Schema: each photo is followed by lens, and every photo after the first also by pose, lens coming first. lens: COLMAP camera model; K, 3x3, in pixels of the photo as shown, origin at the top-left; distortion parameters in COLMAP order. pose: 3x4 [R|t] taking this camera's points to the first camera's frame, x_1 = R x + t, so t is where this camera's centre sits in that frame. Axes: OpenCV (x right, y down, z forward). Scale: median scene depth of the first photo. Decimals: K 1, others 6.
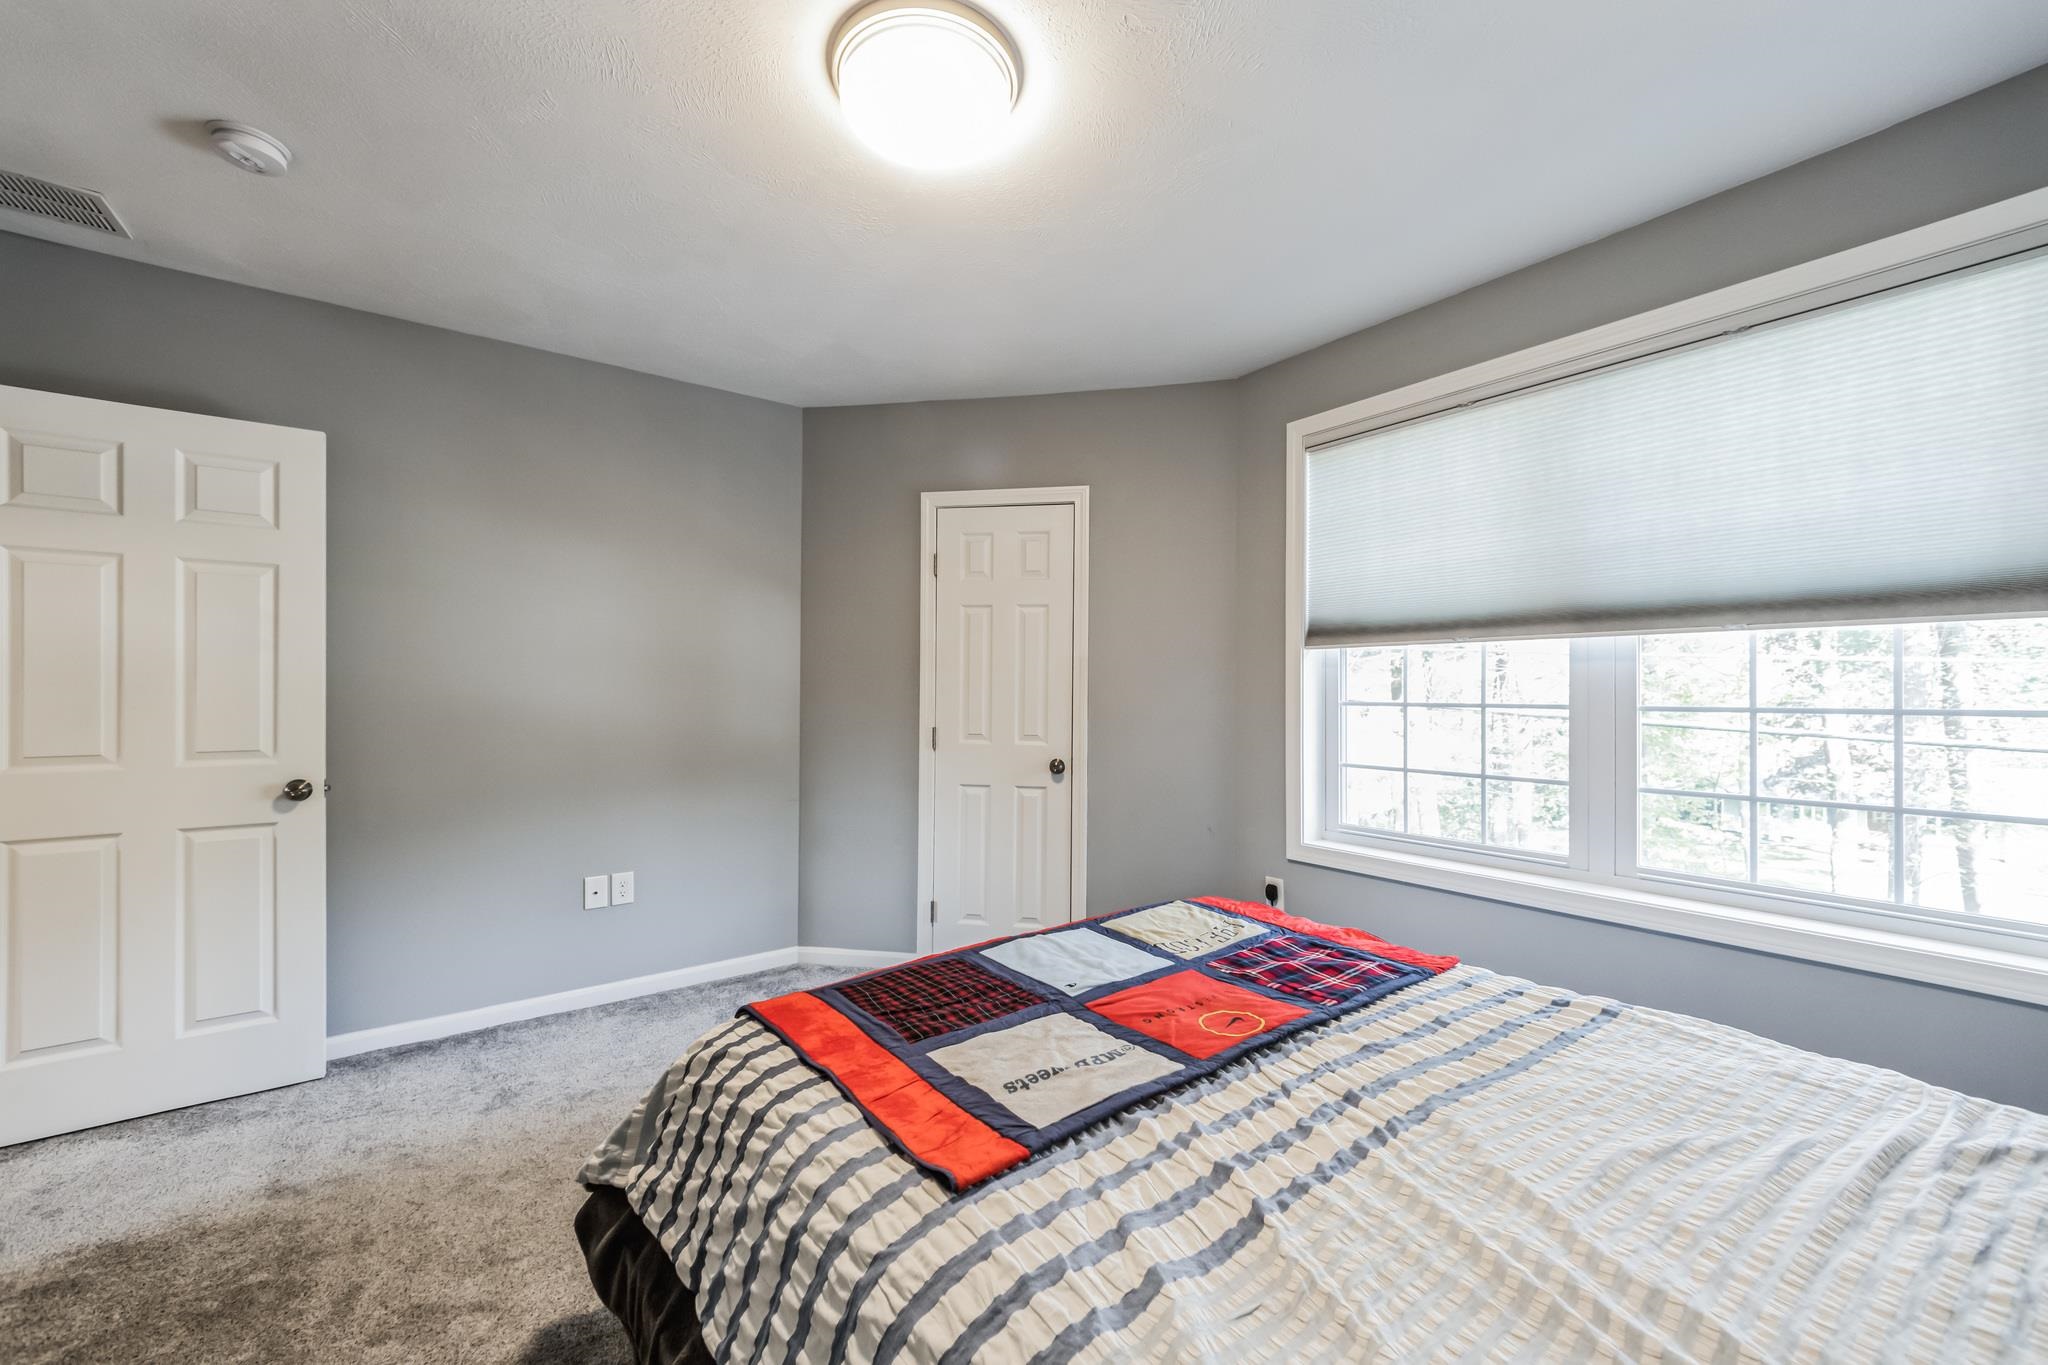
lens RADIAL K [[809.3, 0, 1022.8], [0, 809.3, 687.1], [0, 0, 1]] dist [-0.009496, 0.001739]
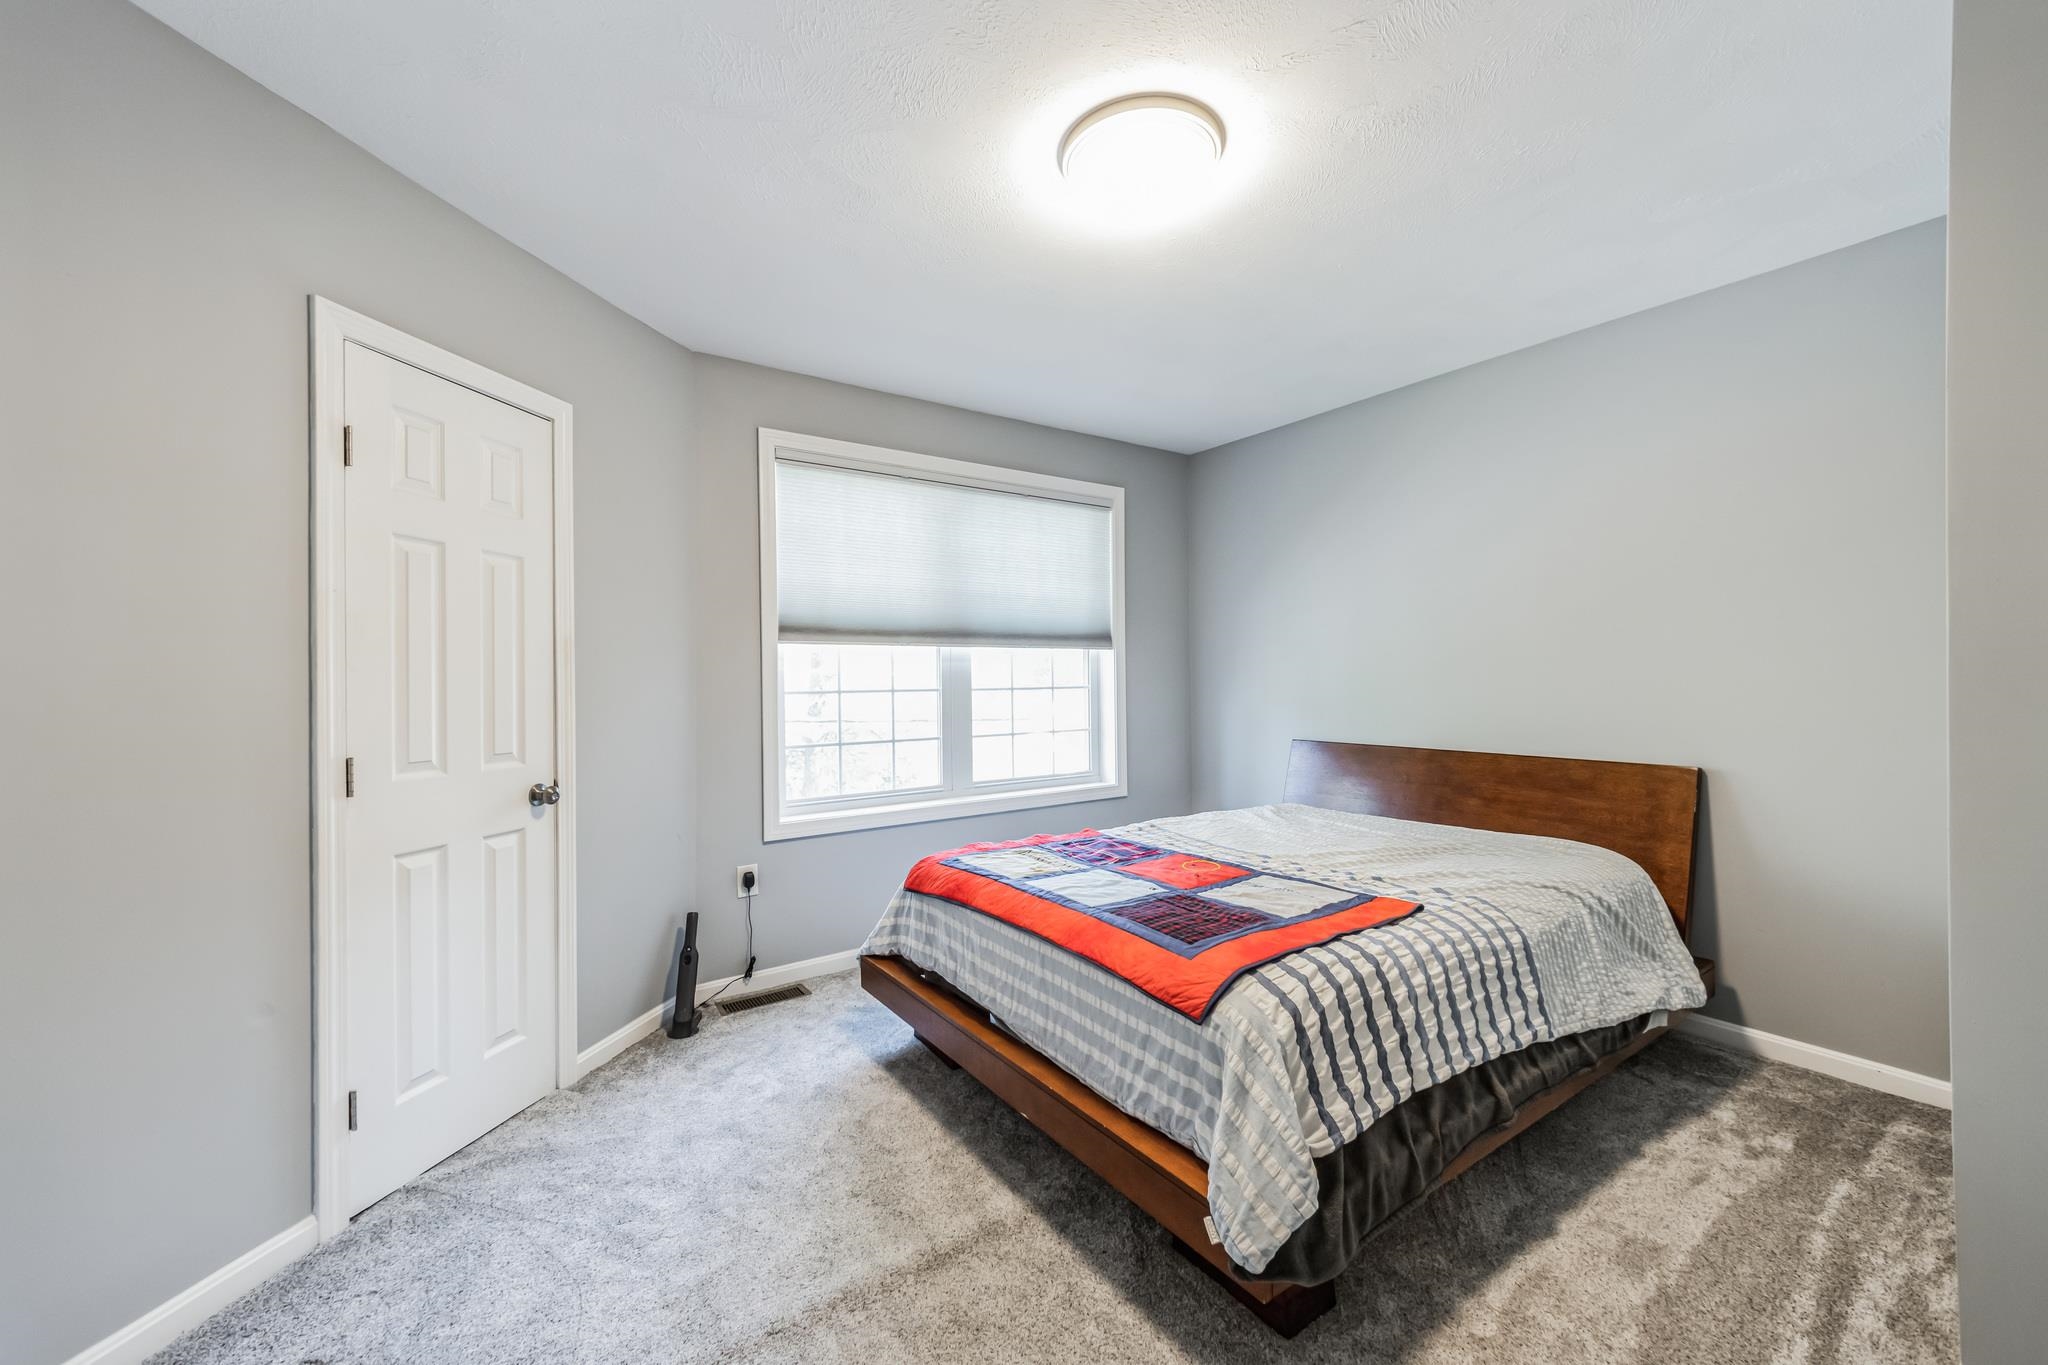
lens RADIAL K [[809.3, 0, 1028.9], [0, 809.3, 674.7], [0, 0, 1]] dist [-0.009496, 0.001739]
pose [[0.008251, 0.001754, 0.999964, -0.754623], [0.005838, 0.999981, -0.001803, -0.000710], [-0.999949, 0.005853, 0.008240, 0.677653]]
